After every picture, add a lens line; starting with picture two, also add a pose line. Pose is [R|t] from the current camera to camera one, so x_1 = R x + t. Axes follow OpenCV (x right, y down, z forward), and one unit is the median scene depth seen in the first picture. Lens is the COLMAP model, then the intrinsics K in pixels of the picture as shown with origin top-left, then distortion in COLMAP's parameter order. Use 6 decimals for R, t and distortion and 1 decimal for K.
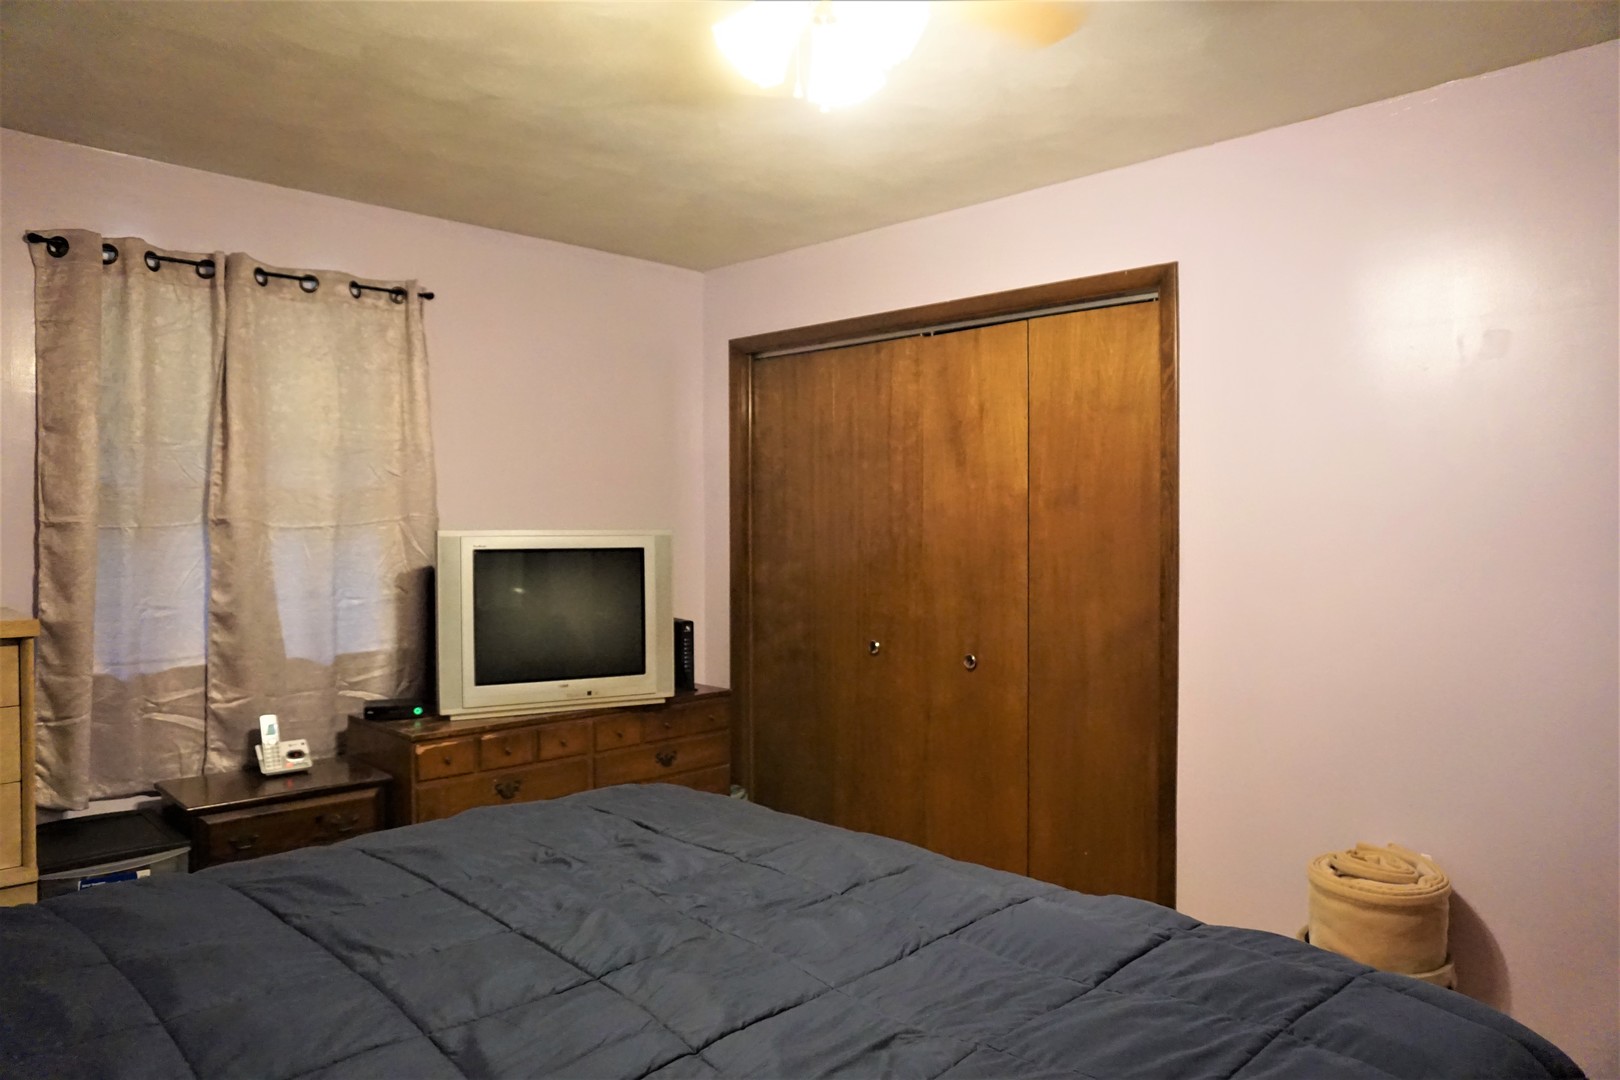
lens RADIAL K [[1075.5, 0, 809.4], [0, 1075.5, 538.0], [0, 0, 1]] dist [-0.050270, 0.032260]
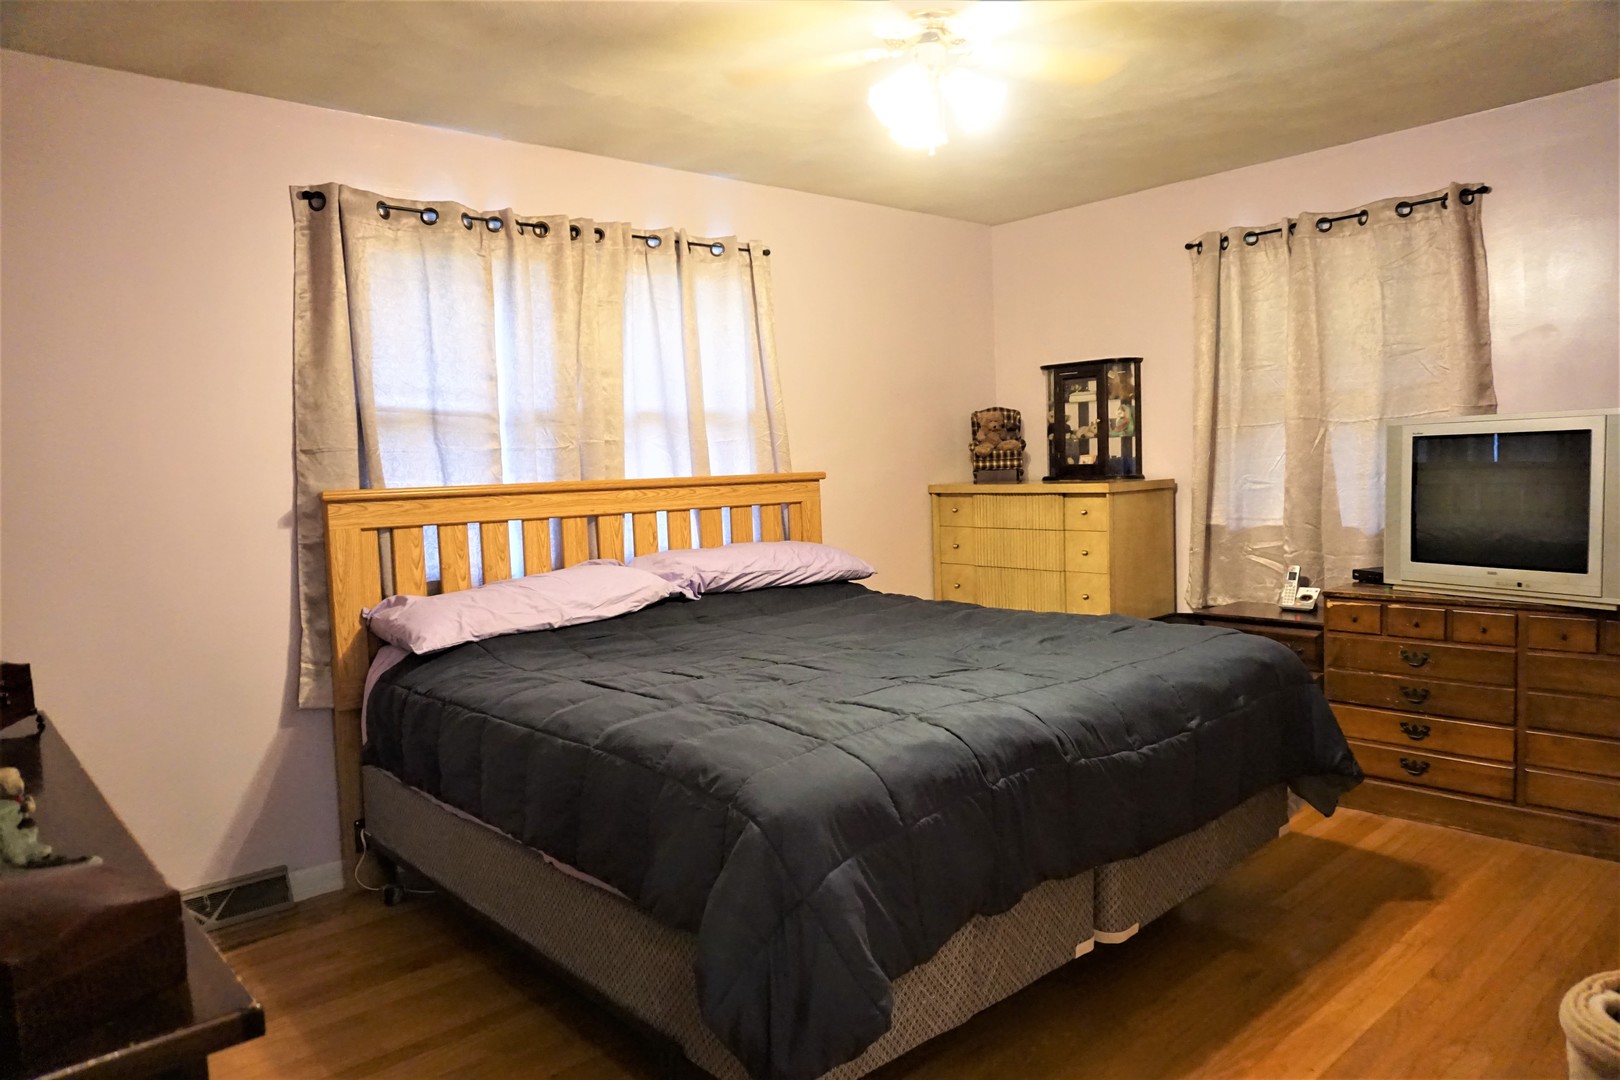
lens RADIAL K [[1075.5, 0, 809.4], [0, 1075.5, 538.0], [0, 0, 1]] dist [-0.050270, 0.032260]
pose [[-0.051842, 0.074328, -0.995885, 0.804217], [0.031126, 0.996862, 0.072781, 0.015585], [0.998170, -0.027225, -0.053993, 0.441493]]
